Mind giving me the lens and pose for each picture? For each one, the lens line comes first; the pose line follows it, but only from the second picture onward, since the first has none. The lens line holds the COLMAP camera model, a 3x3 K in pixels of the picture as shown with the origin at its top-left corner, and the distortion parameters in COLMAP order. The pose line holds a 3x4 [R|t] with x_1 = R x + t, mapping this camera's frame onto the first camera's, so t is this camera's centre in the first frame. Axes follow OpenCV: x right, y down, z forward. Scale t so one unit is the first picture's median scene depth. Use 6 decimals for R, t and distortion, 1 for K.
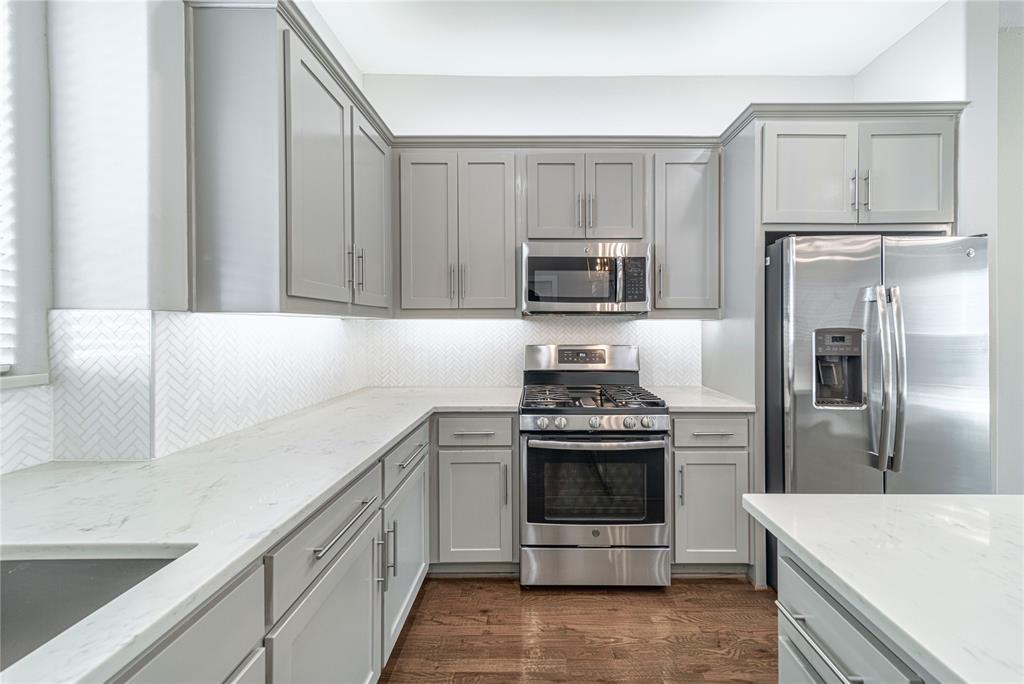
lens RADIAL K [[371.2, 0, 536.4], [0, 371.2, 329.3], [0, 0, 1]] dist [0.002509, -0.000642]
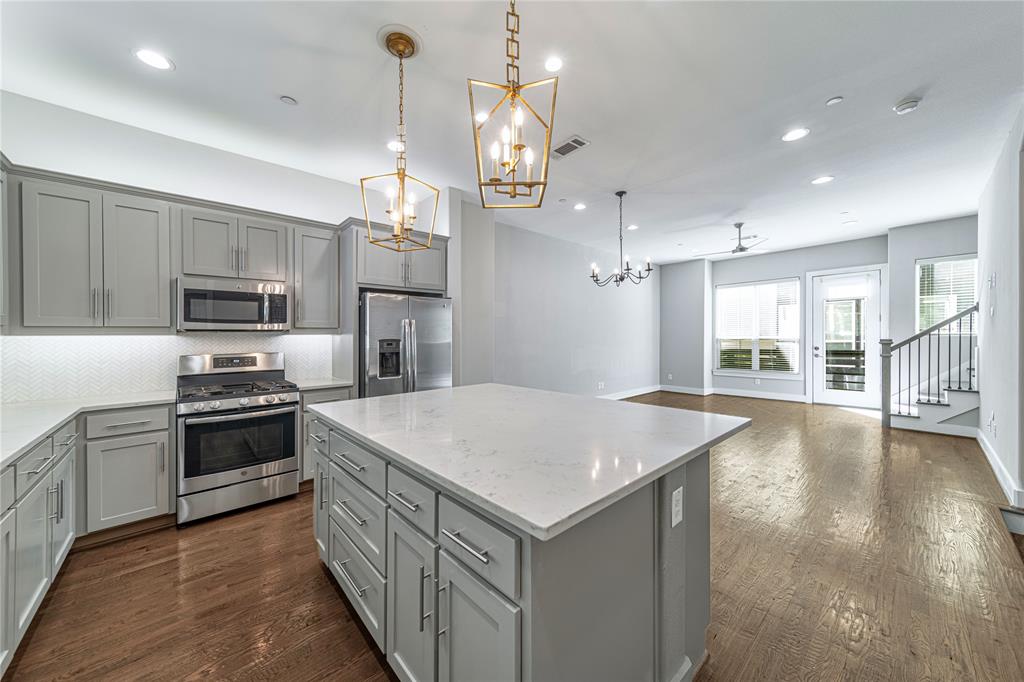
lens RADIAL K [[371.2, 0, 520.4], [0, 371.2, 330.0], [0, 0, 1]] dist [0.002509, -0.000642]
pose [[0.736248, 0.002334, 0.676708, -0.038196], [0.017874, 0.999578, -0.022895, 0.006702], [-0.676476, 0.028952, 0.735896, -0.860622]]
